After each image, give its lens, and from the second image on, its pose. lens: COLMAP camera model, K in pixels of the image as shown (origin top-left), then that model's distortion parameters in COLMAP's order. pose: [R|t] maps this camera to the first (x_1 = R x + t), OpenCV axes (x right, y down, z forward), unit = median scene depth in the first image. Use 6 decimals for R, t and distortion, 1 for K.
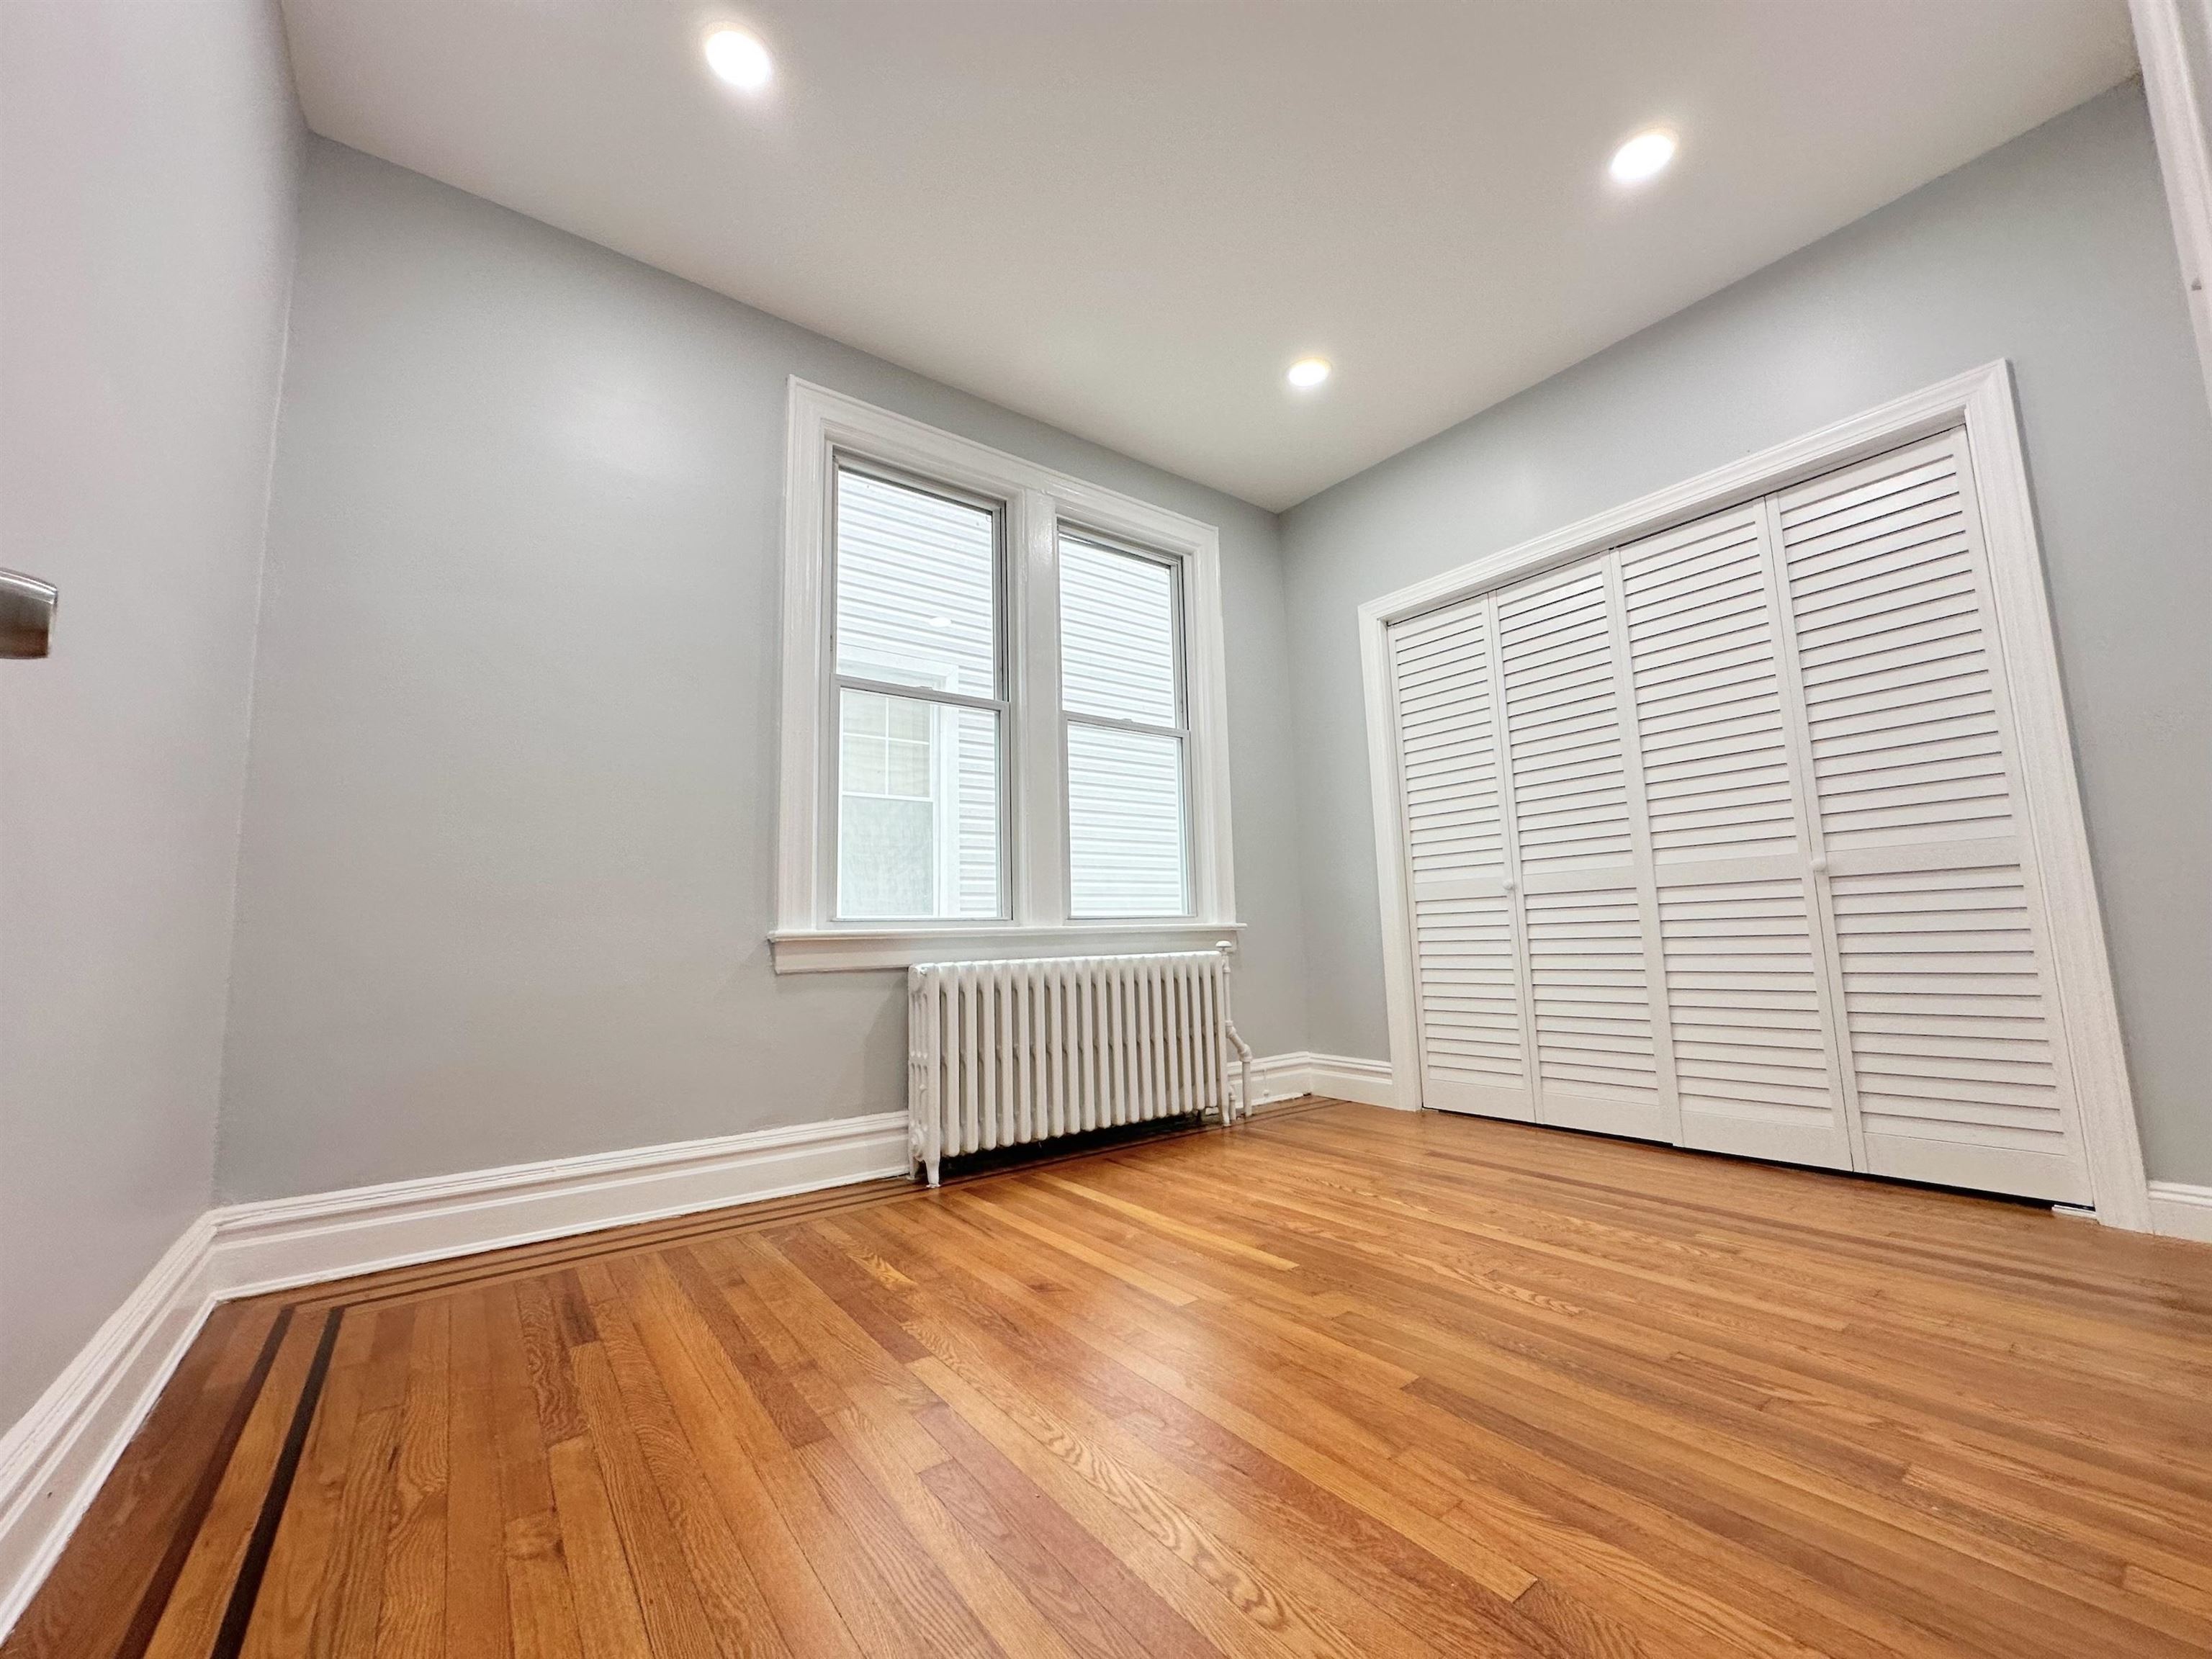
lens RADIAL K [[897.4, 0, 1096.4], [0, 897.4, 831.8], [0, 0, 1]] dist [-0.001204, 0.000103]
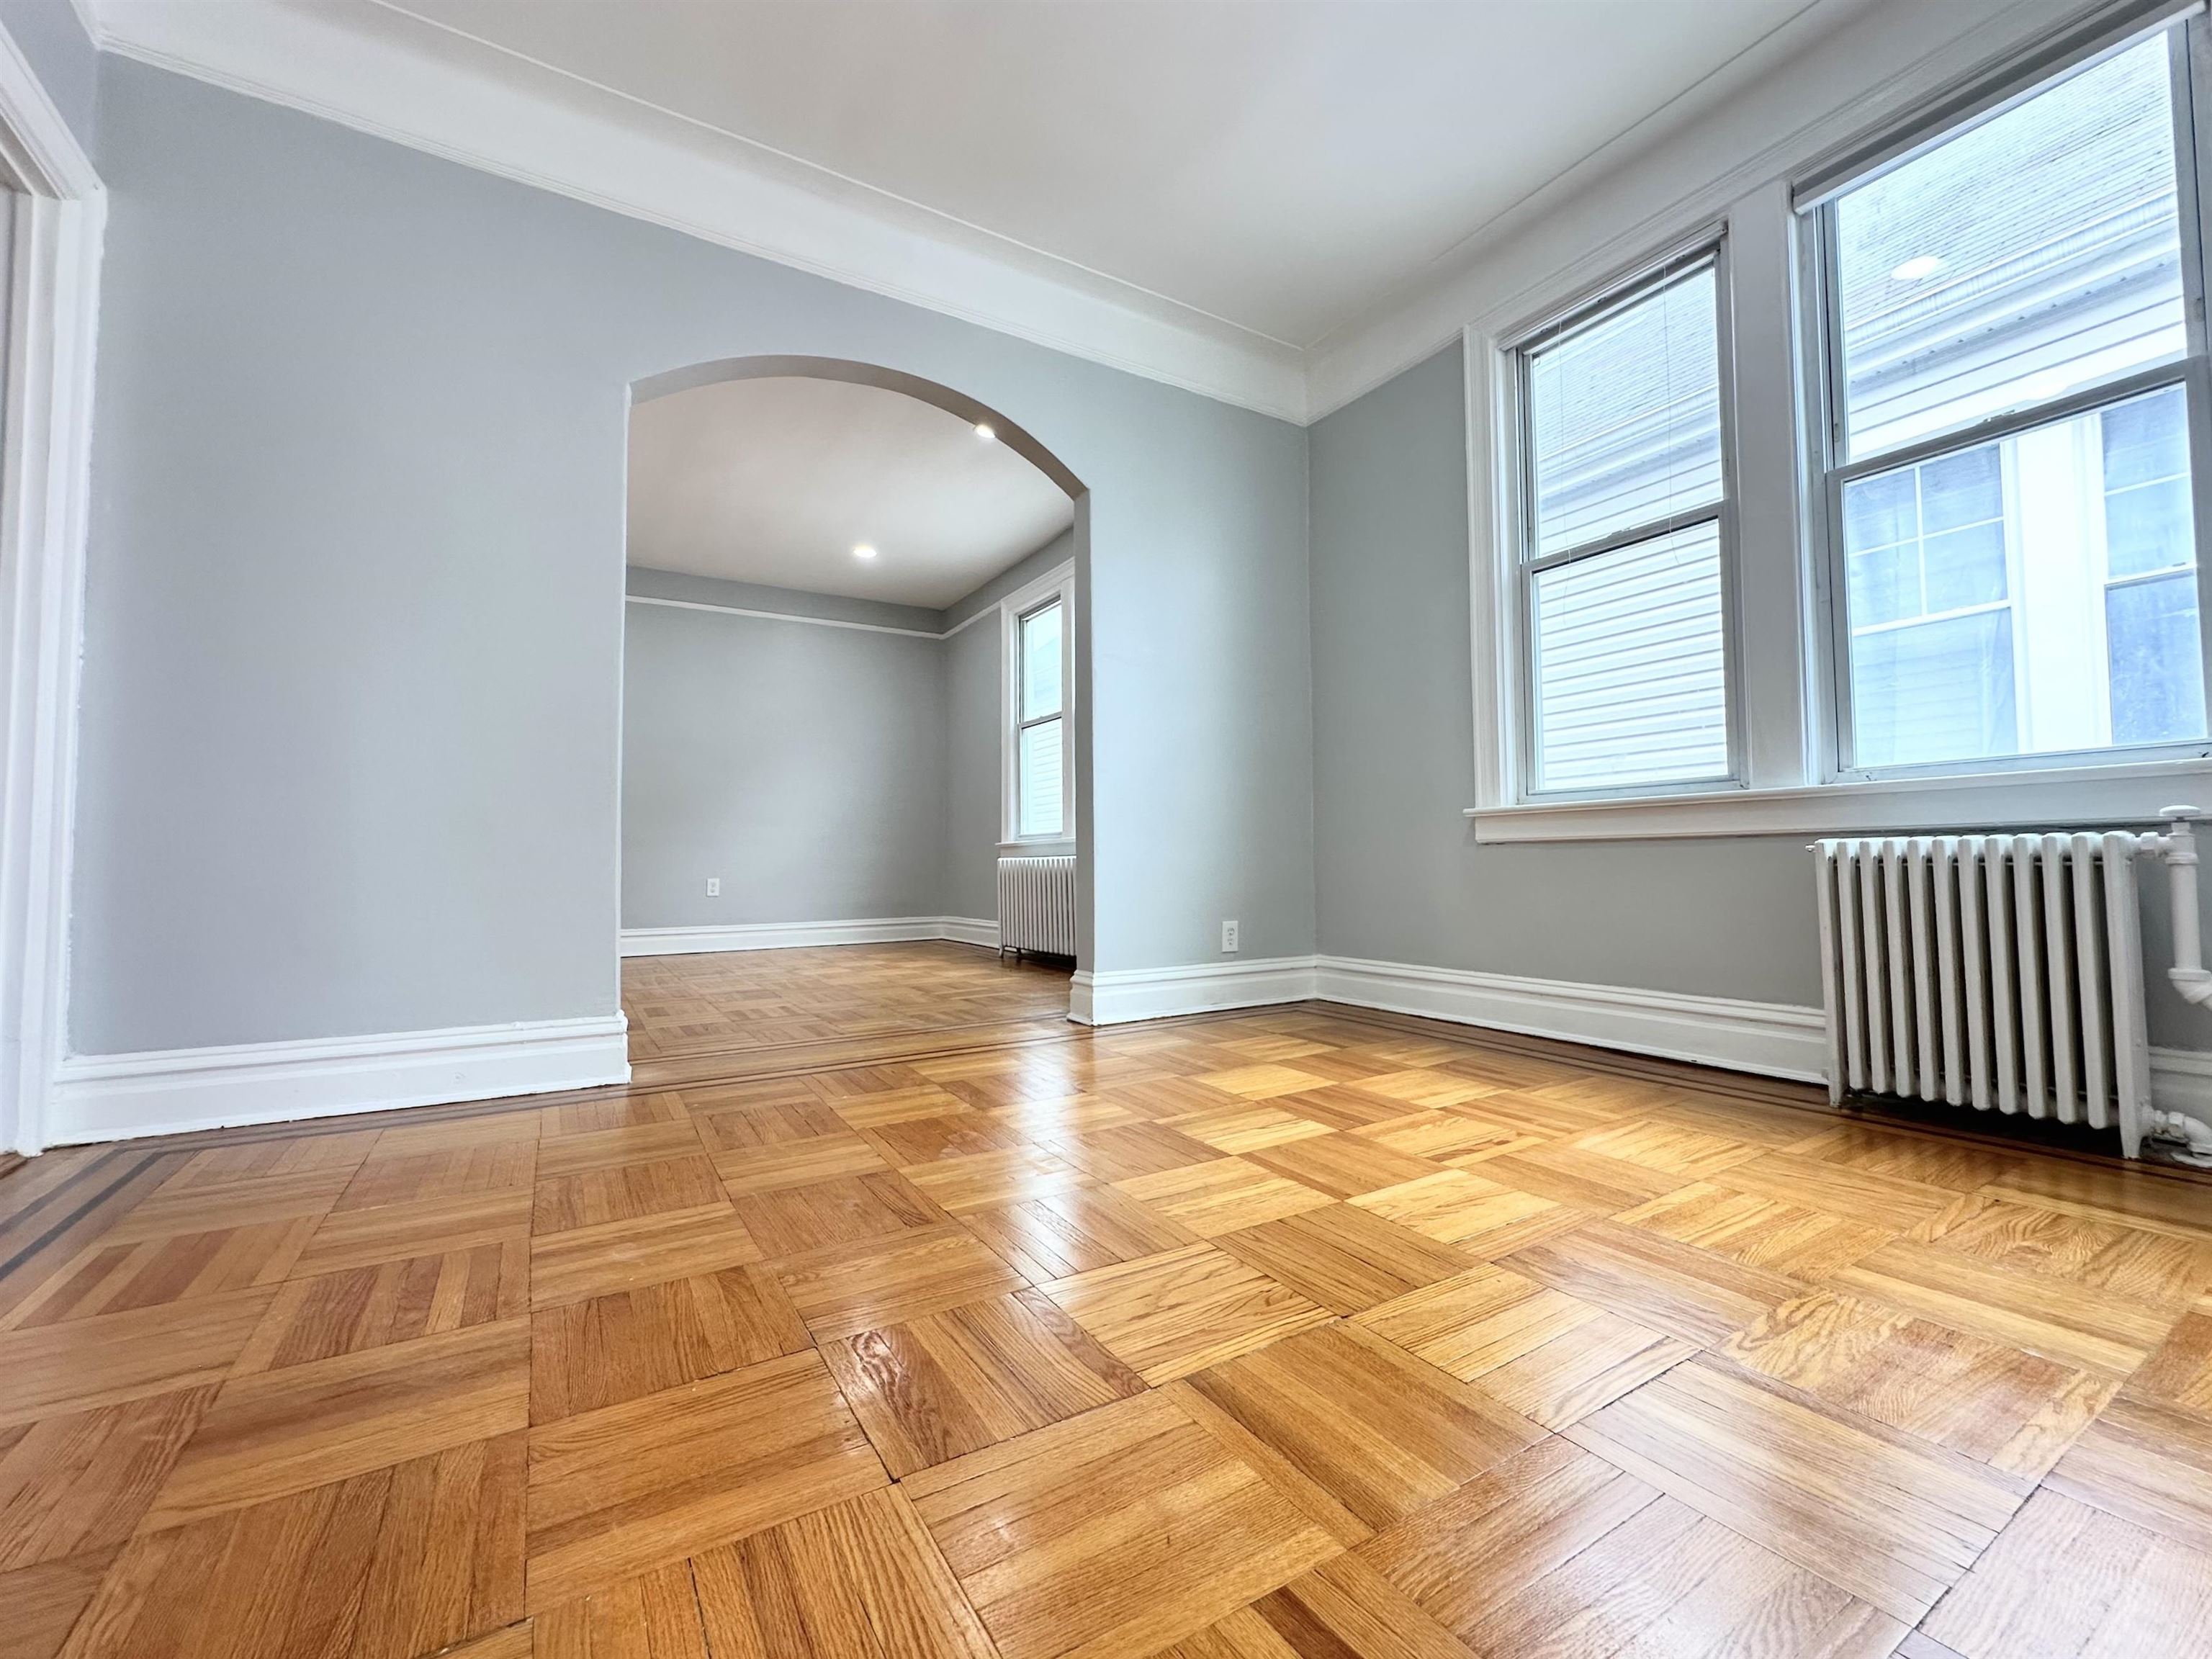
lens RADIAL K [[897.4, 0, 1096.4], [0, 897.4, 831.8], [0, 0, 1]] dist [-0.001204, 0.000103]
pose [[-0.079059, 0.008569, -0.996833, 0.788016], [0.153223, 0.988185, -0.003658, 0.062591], [0.985024, -0.153026, -0.079438, 0.532355]]
